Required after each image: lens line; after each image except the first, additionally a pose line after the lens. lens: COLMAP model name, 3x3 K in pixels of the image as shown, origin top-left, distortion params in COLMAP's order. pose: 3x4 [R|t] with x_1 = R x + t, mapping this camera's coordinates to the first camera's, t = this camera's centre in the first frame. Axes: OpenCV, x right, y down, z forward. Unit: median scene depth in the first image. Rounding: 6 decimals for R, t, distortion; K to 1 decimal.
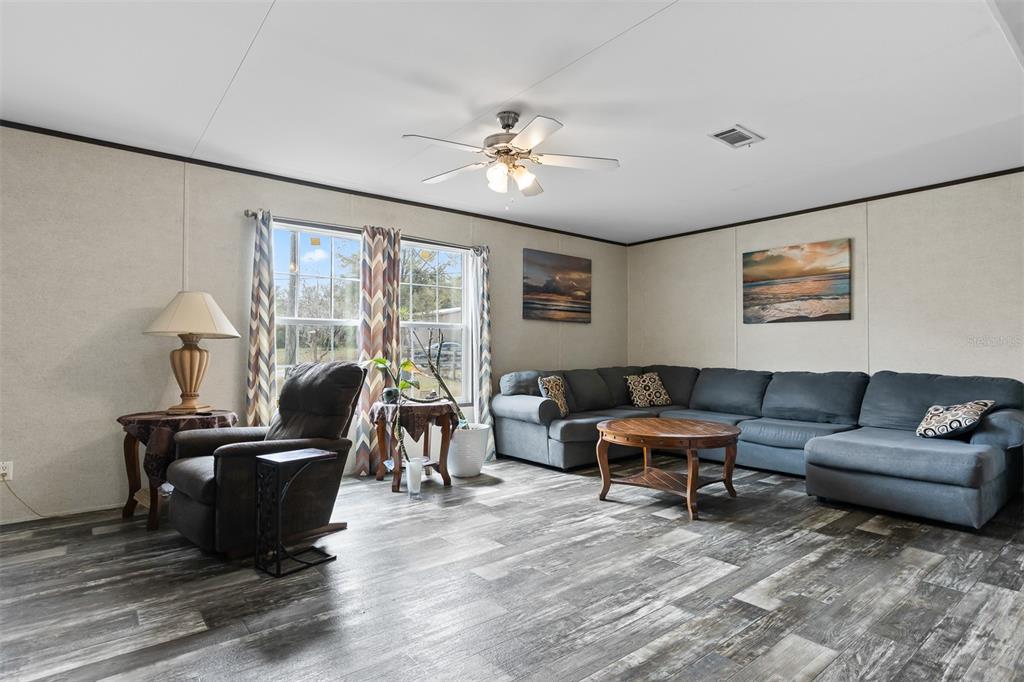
lens RADIAL K [[528.8, 0, 512.0], [0, 528.8, 341.0], [0, 0, 1]] dist [-0.004286, -0.000337]
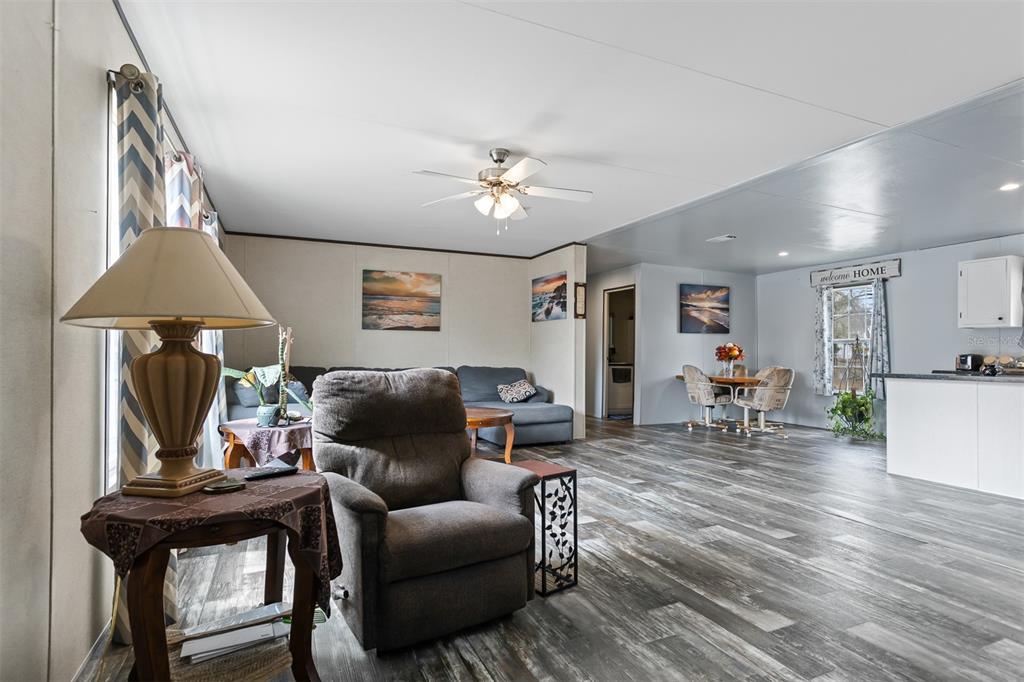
lens RADIAL K [[532.1, 0, 512.0], [0, 532.1, 341.0], [0, 0, 1]] dist [-0.032931, -0.000061]
pose [[0.254549, 0.019924, 0.966855, -0.720182], [-0.022810, 0.999633, -0.014594, 0.003541], [-0.966791, -0.018339, 0.254910, 0.434470]]
